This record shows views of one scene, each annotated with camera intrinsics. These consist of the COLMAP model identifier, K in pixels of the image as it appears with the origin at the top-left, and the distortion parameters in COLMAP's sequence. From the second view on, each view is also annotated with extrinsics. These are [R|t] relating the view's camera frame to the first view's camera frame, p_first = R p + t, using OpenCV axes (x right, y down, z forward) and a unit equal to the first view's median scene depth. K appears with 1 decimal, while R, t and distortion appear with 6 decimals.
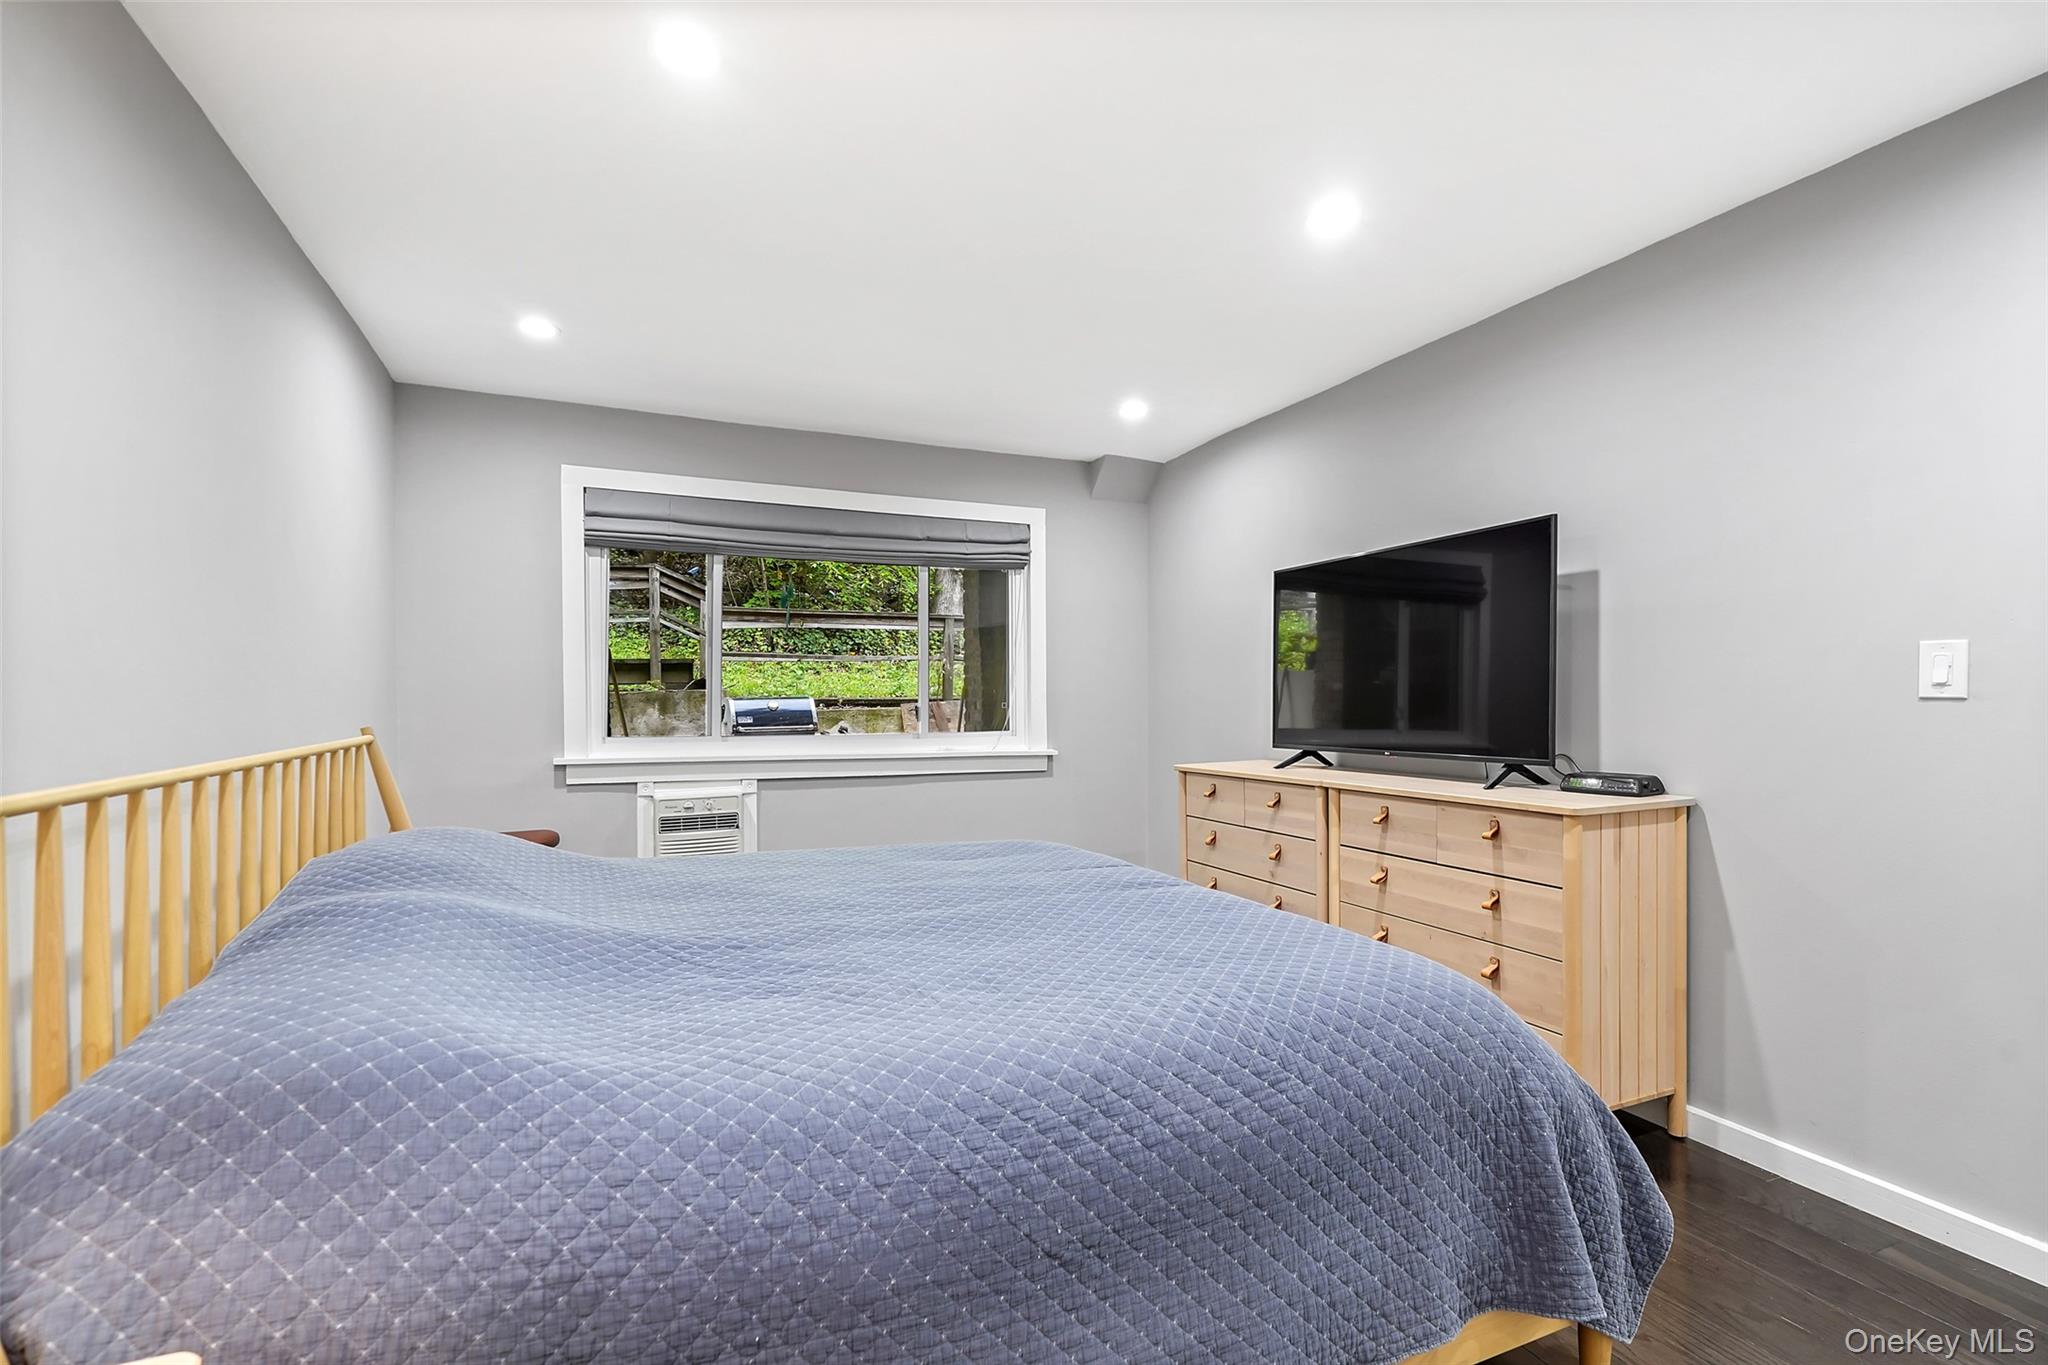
lens RADIAL K [[933.2, 0, 1011.1], [0, 933.2, 690.7], [0, 0, 1]] dist [-0.002349, -0.000085]
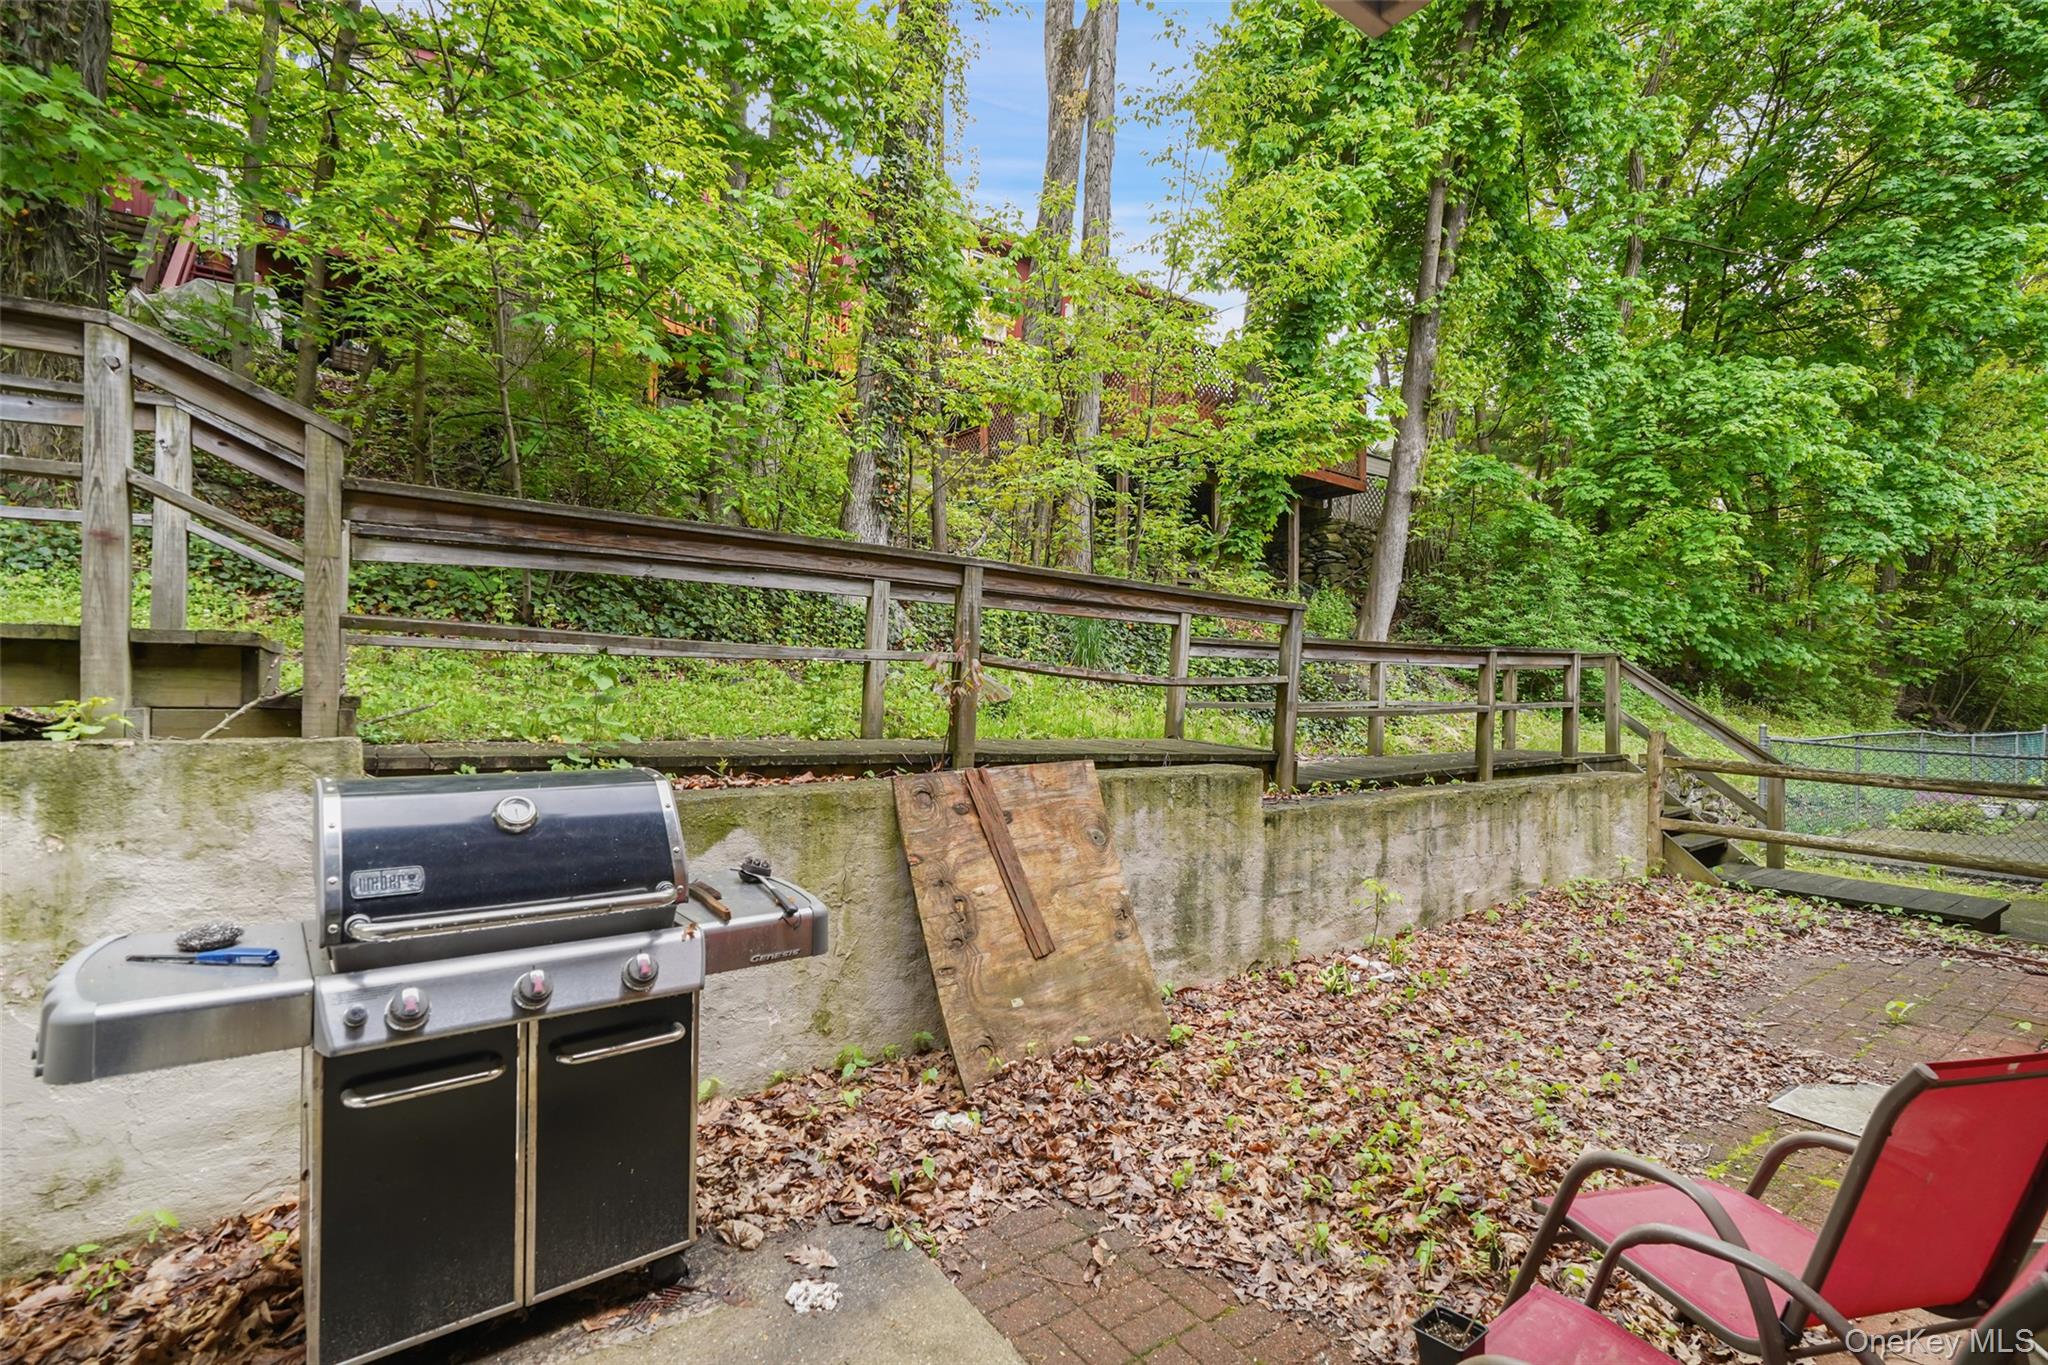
lens RADIAL K [[955.0, 0, 1024.0], [0, 955.0, 682.5], [0, 0, 1]] dist [-0.005356, -0.000395]
pose [[0.974667, 0.026068, 0.222135, -0.297838], [-0.021716, 0.999522, -0.022011, -0.029516], [-0.222603, 0.016630, 0.974767, 1.192730]]
